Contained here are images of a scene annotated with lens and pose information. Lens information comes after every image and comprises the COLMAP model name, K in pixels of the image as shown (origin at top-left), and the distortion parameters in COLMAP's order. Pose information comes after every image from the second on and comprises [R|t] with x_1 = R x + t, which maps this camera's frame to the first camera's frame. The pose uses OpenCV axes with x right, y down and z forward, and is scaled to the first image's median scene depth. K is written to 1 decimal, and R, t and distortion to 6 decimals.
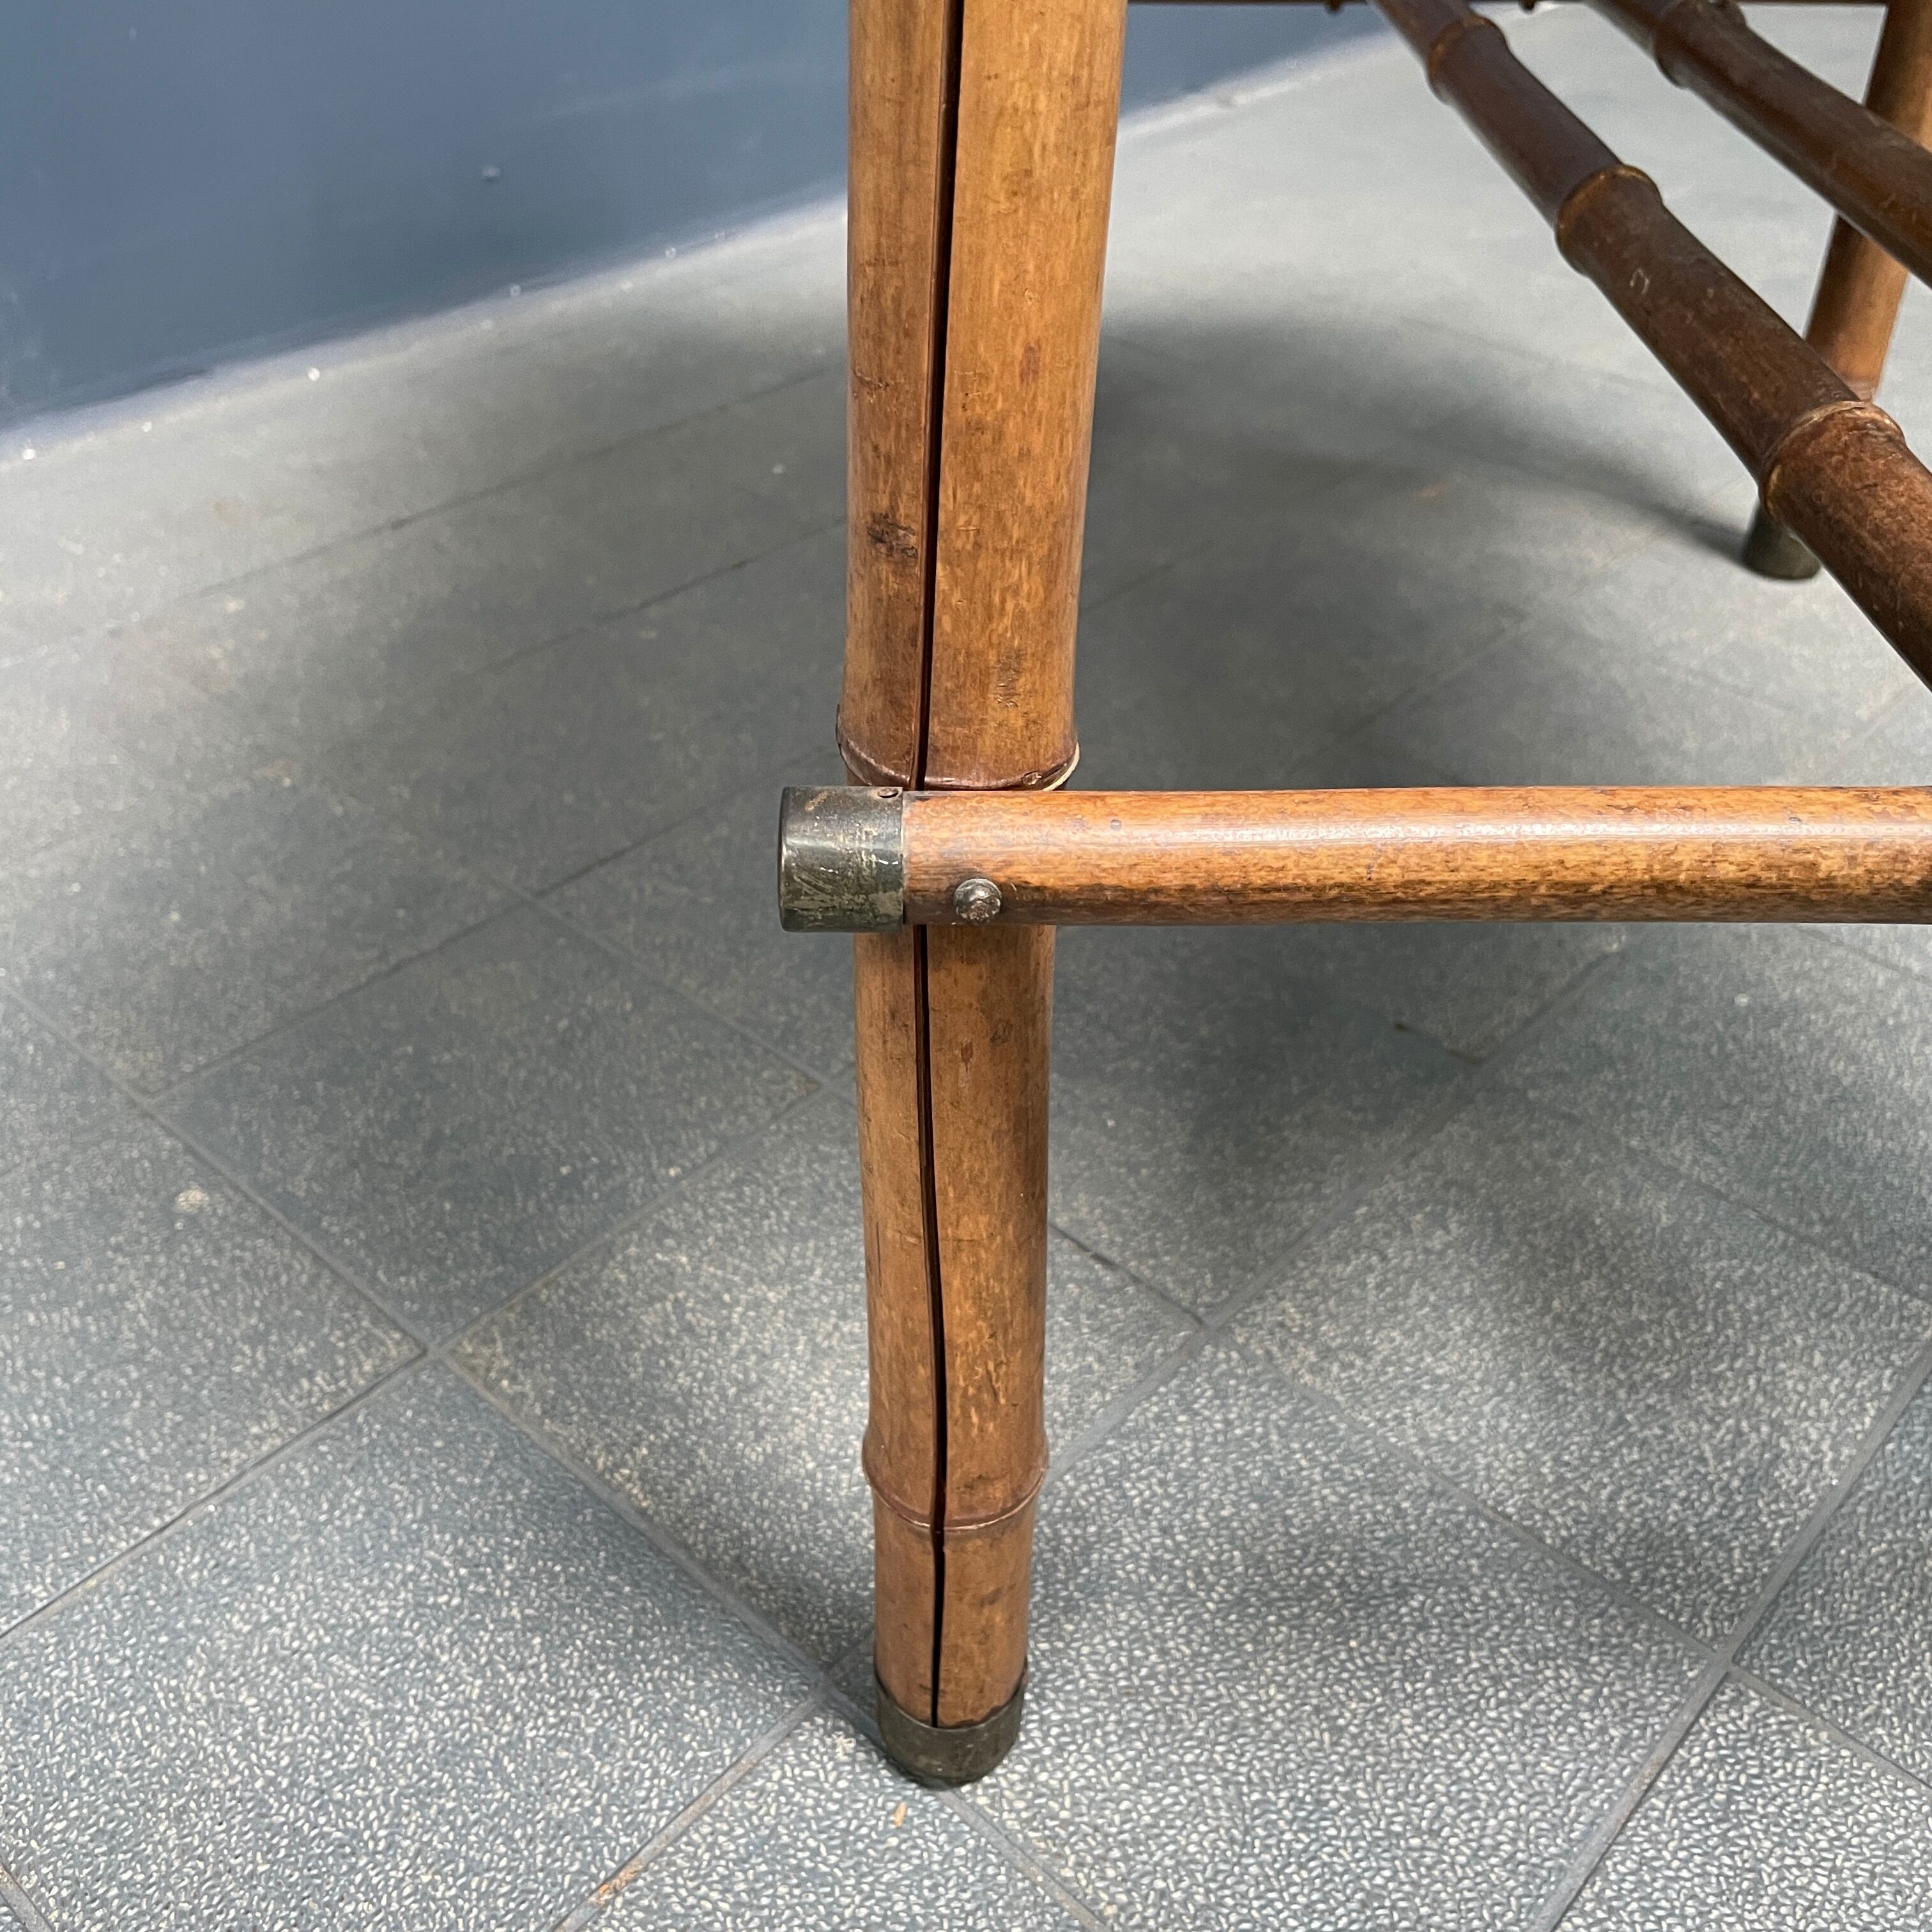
lens RADIAL K [[1983.5, 0, 955.4], [0, 1983.5, 954.8], [0, 0, 1]] dist [0.028106, 0.000000]
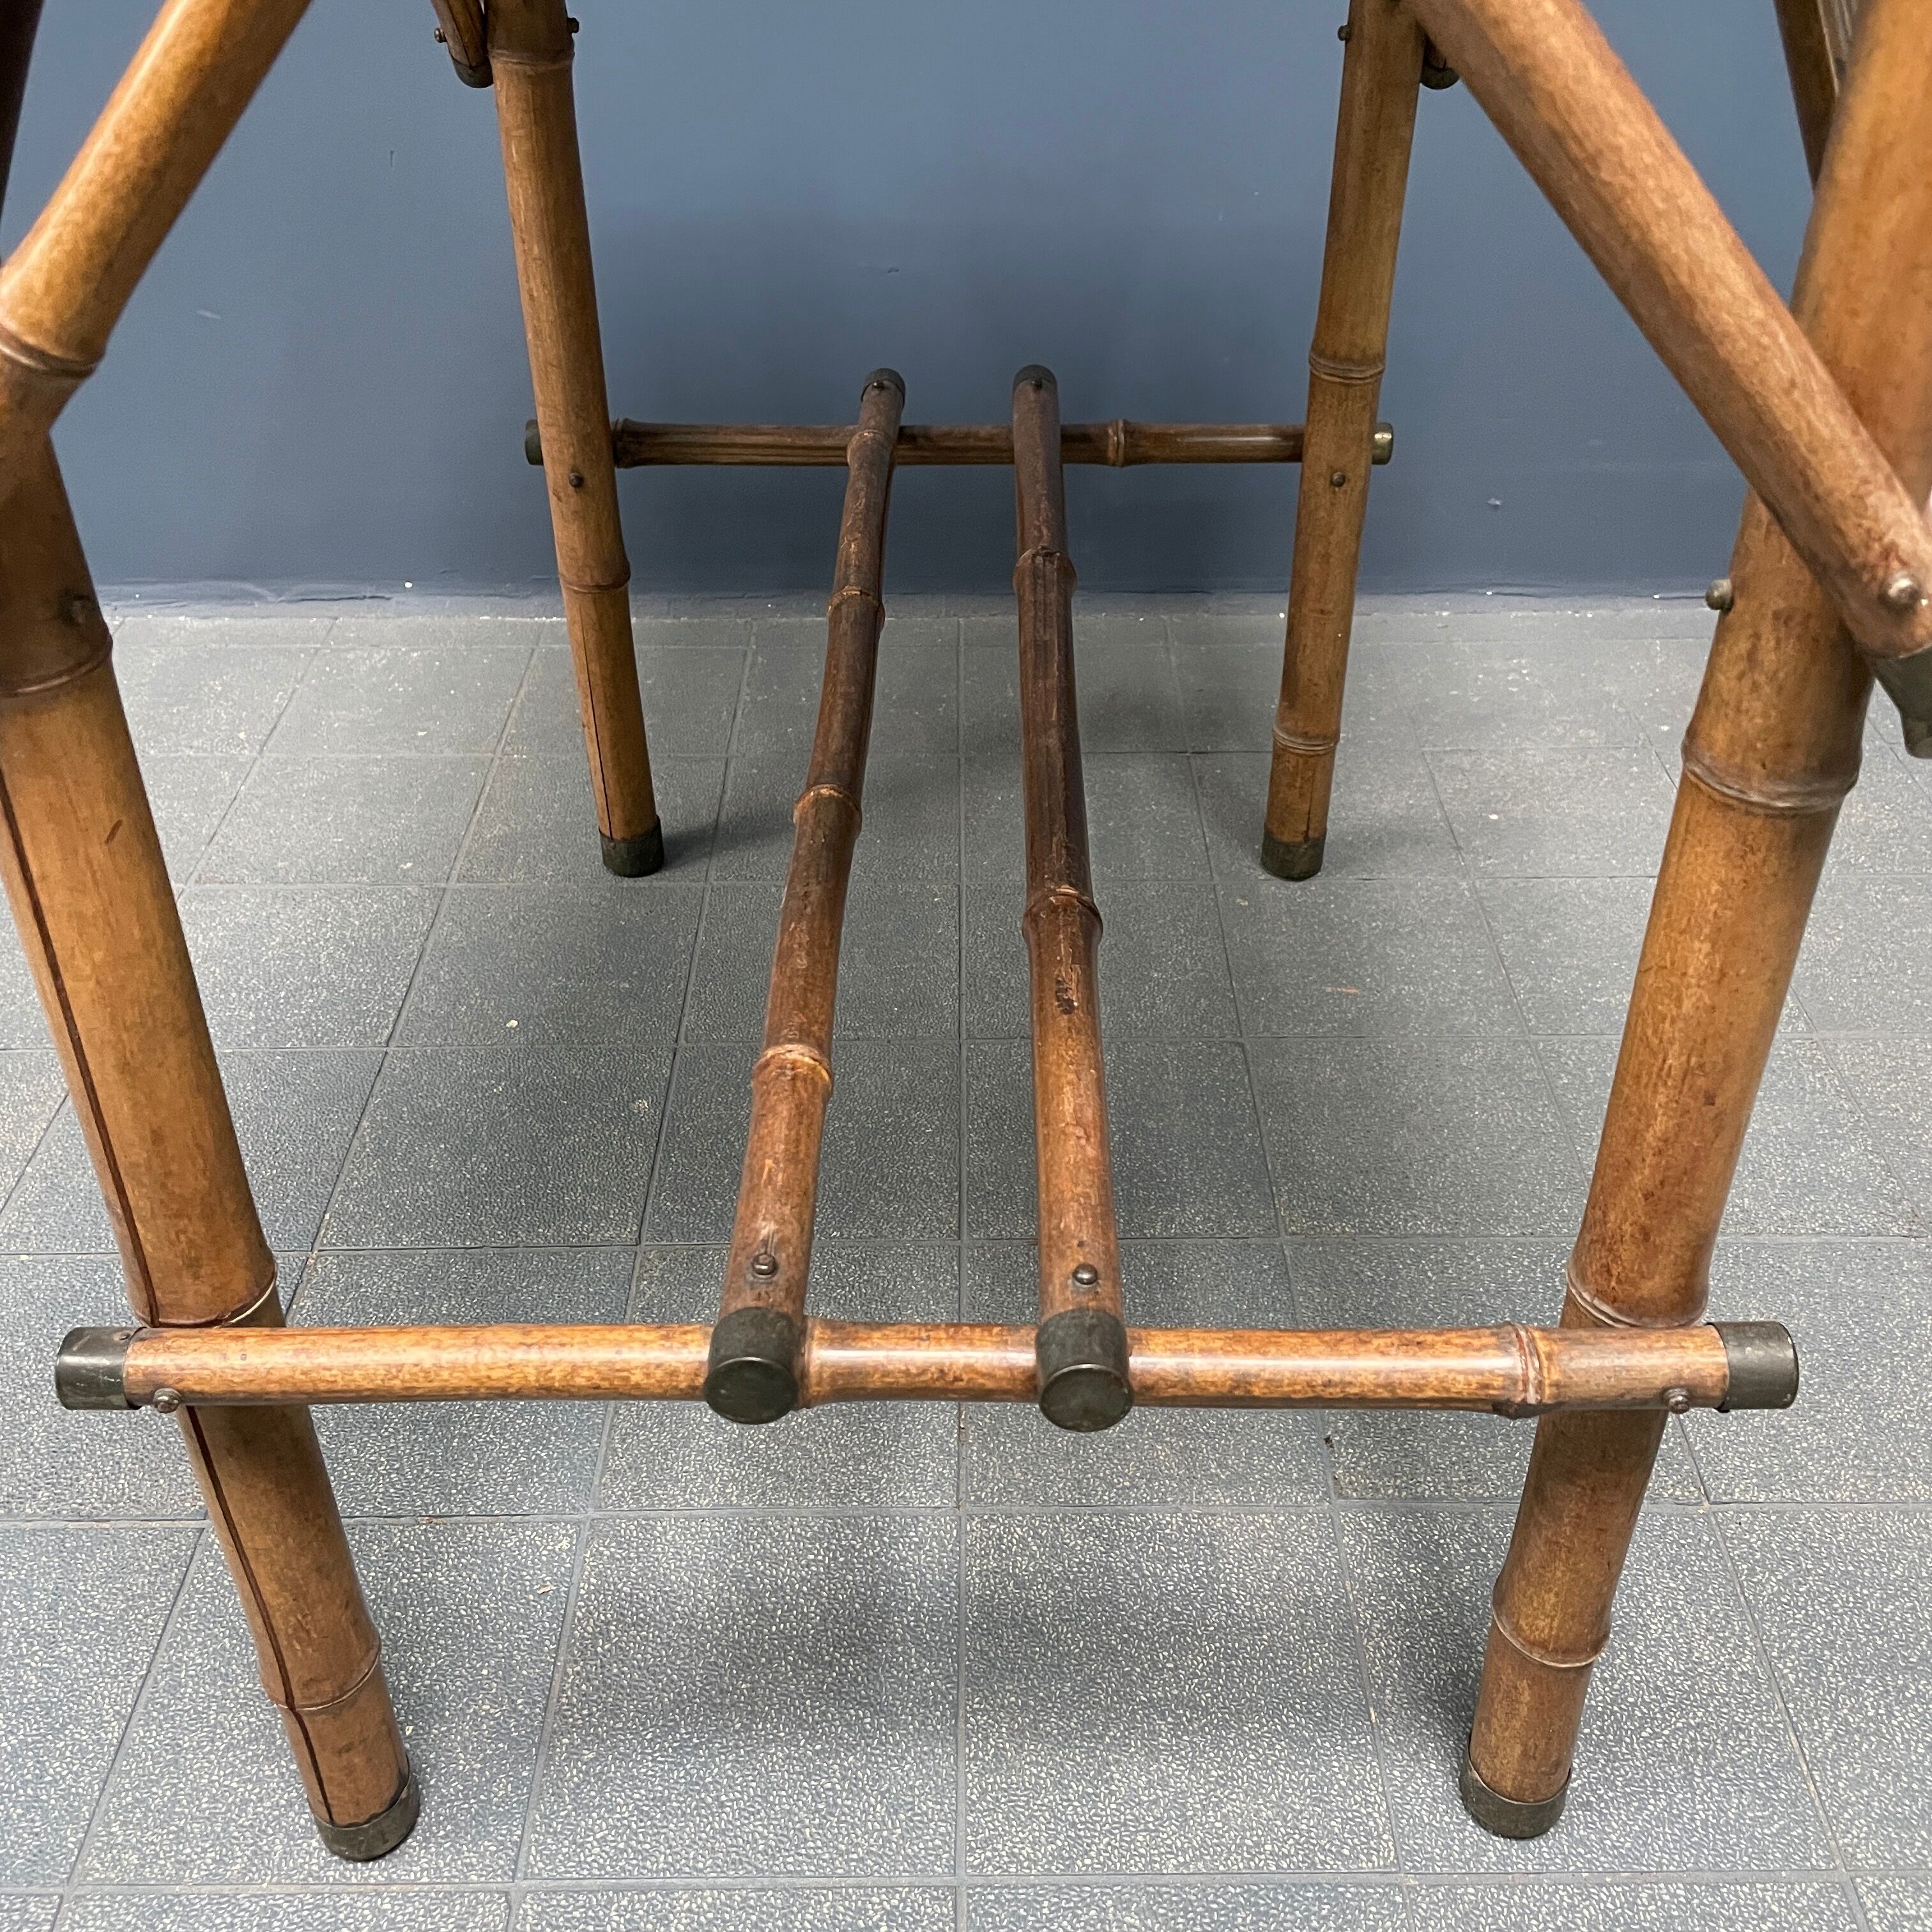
lens RADIAL K [[1983.5, 0, 984.0], [0, 1983.5, 958.7], [0, 0, 1]] dist [0.028106, 0.000000]
pose [[0.999769, -0.001385, -0.021434, 0.795225], [0.001297, 0.999991, -0.004102, -0.420265], [0.021440, 0.004073, 0.999762, -0.811760]]
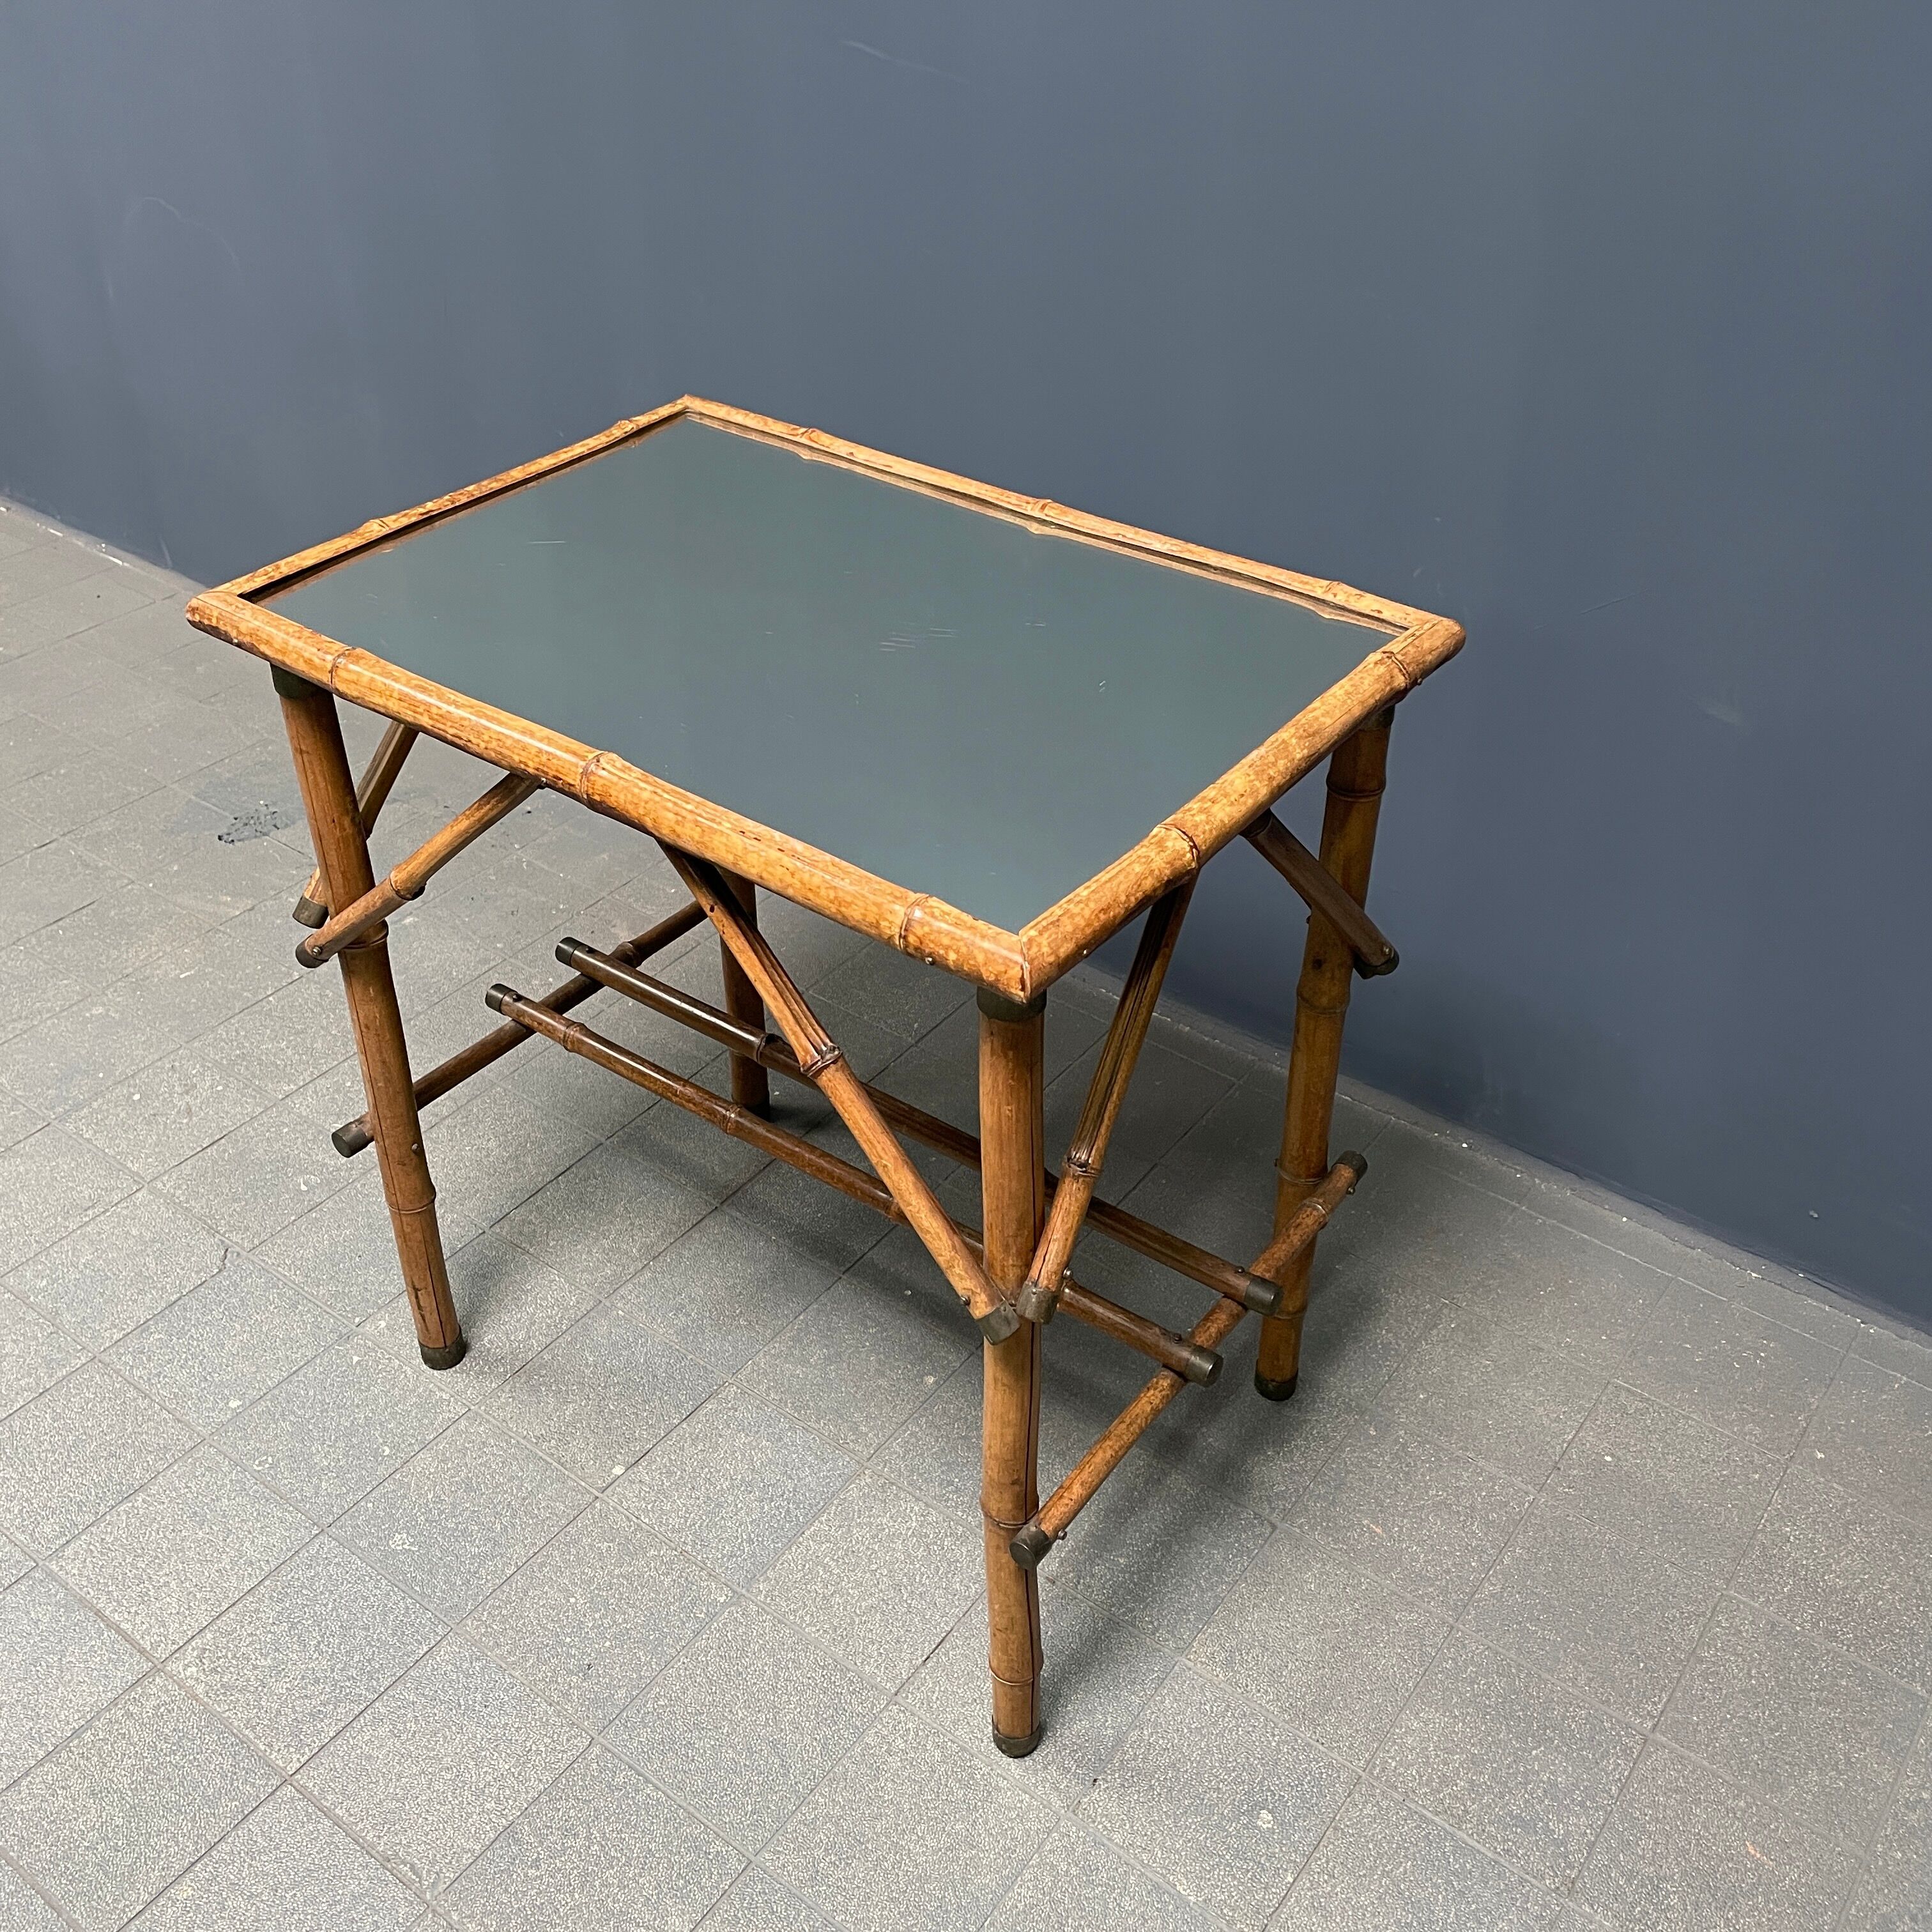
lens RADIAL K [[1983.5, 0, 955.1], [0, 1983.5, 940.0], [0, 0, 1]] dist [0.028106, 0.000000]
pose [[0.782084, 0.354201, -0.512724, 2.742267], [-0.361051, 0.928148, 0.090456, -1.961403], [0.507923, 0.114375, 0.853775, -2.488727]]
